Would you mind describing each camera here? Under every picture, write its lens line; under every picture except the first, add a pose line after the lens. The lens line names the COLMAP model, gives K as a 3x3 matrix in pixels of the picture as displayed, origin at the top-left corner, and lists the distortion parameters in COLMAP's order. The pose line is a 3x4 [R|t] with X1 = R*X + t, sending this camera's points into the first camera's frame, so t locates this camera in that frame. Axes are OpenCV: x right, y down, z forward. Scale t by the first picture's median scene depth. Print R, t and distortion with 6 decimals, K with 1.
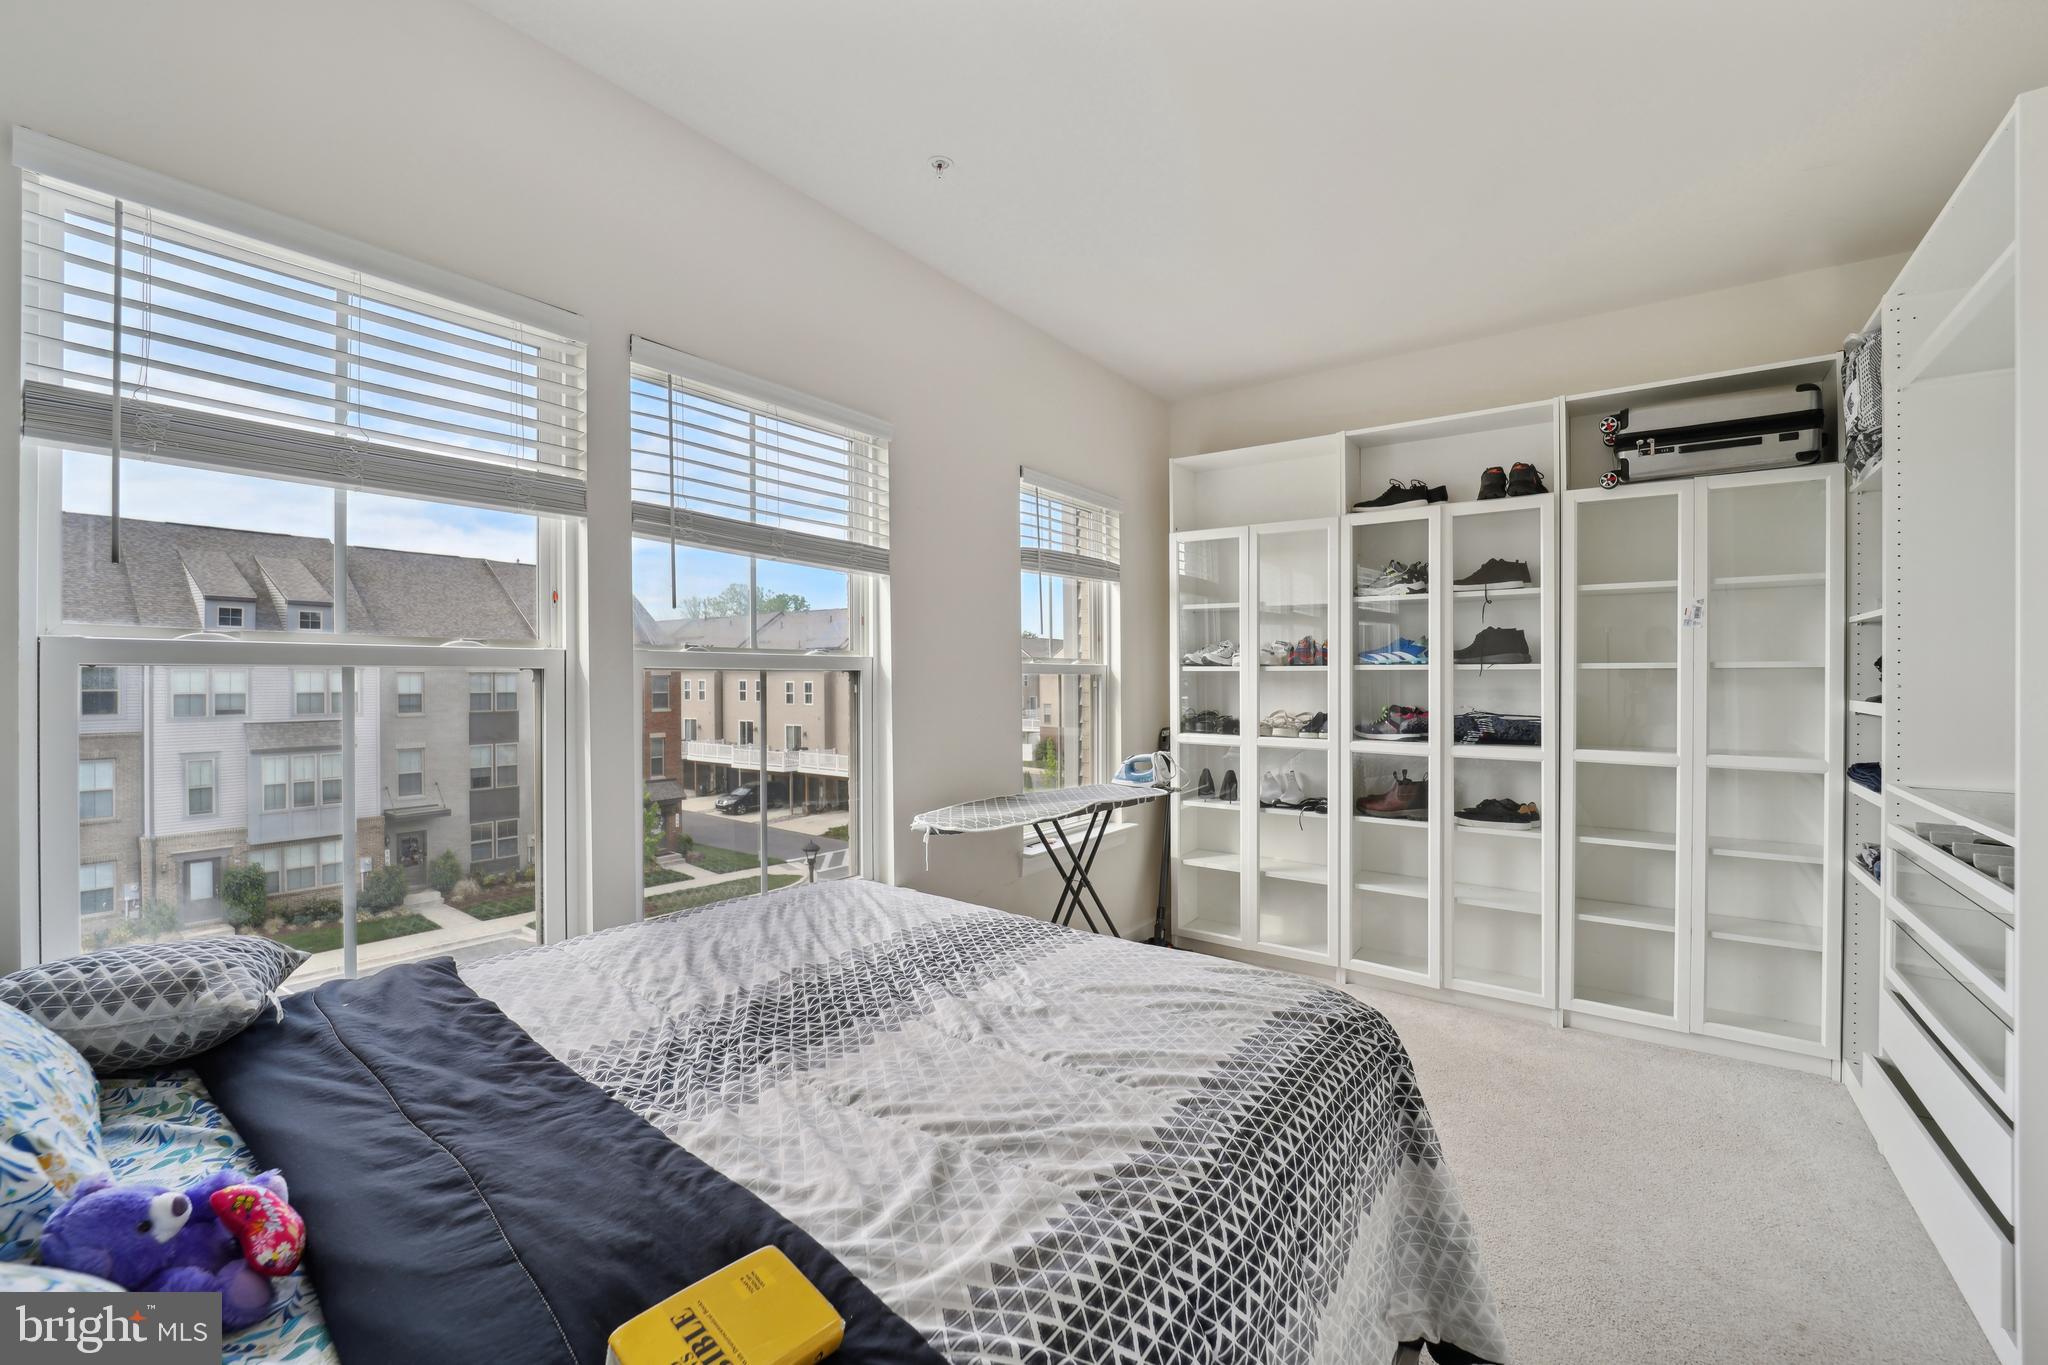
lens RADIAL K [[839.5, 0, 1027.1], [0, 839.5, 685.7], [0, 0, 1]] dist [0.000049, -0.000055]
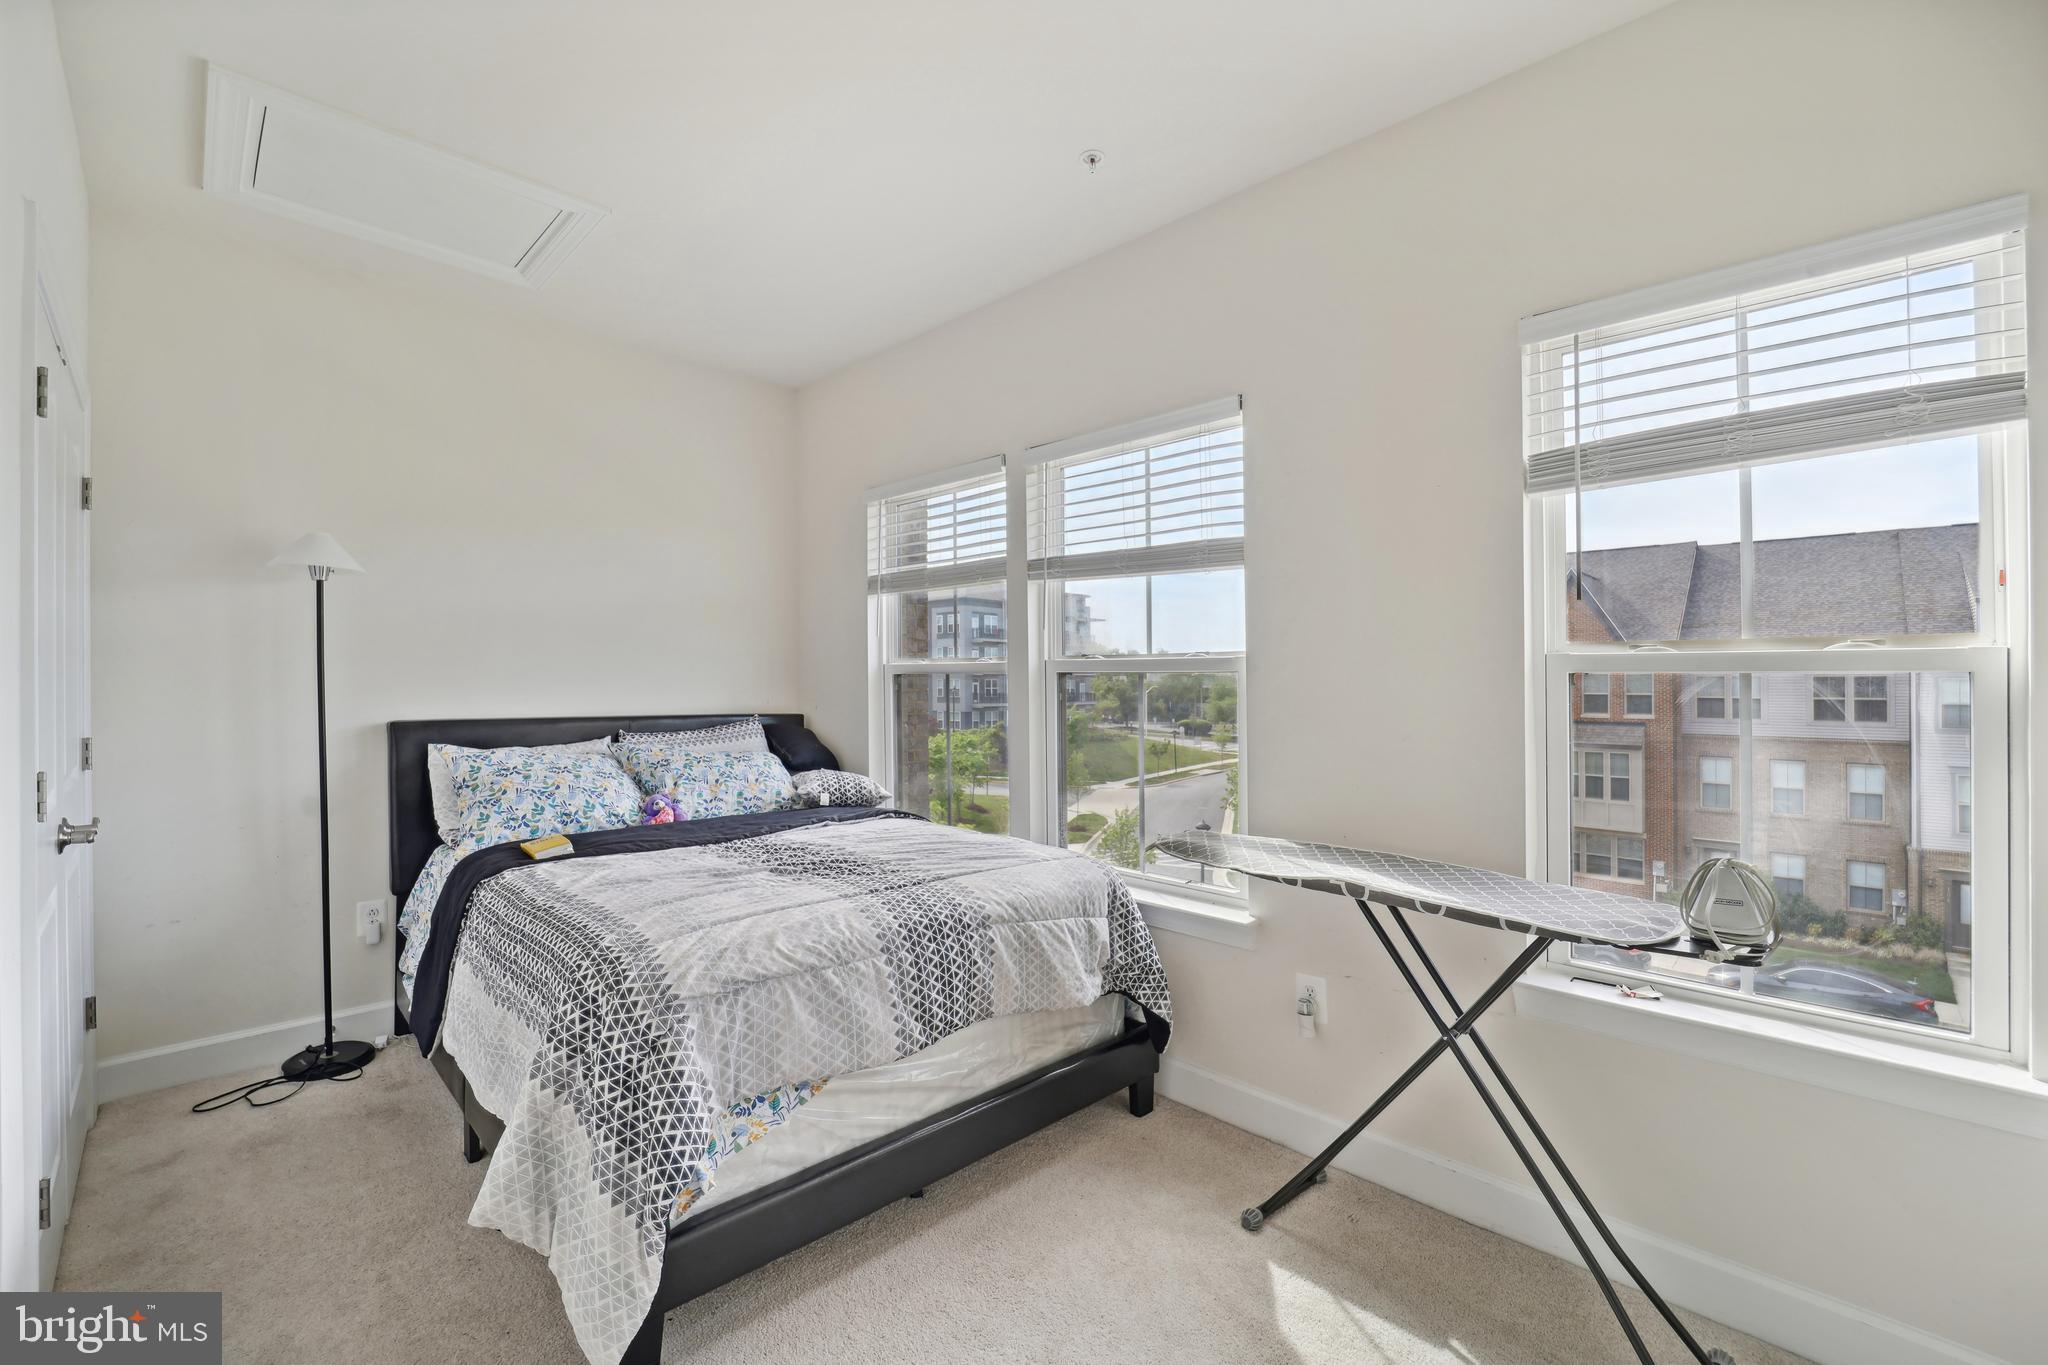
lens RADIAL K [[839.5, 0, 1027.1], [0, 839.5, 685.7], [0, 0, 1]] dist [0.000049, -0.000055]
pose [[-0.195492, 0.001300, -0.980704, 0.632944], [-0.013864, 0.999896, 0.004089, 0.000194], [0.980607, 0.014396, -0.195454, 0.778155]]
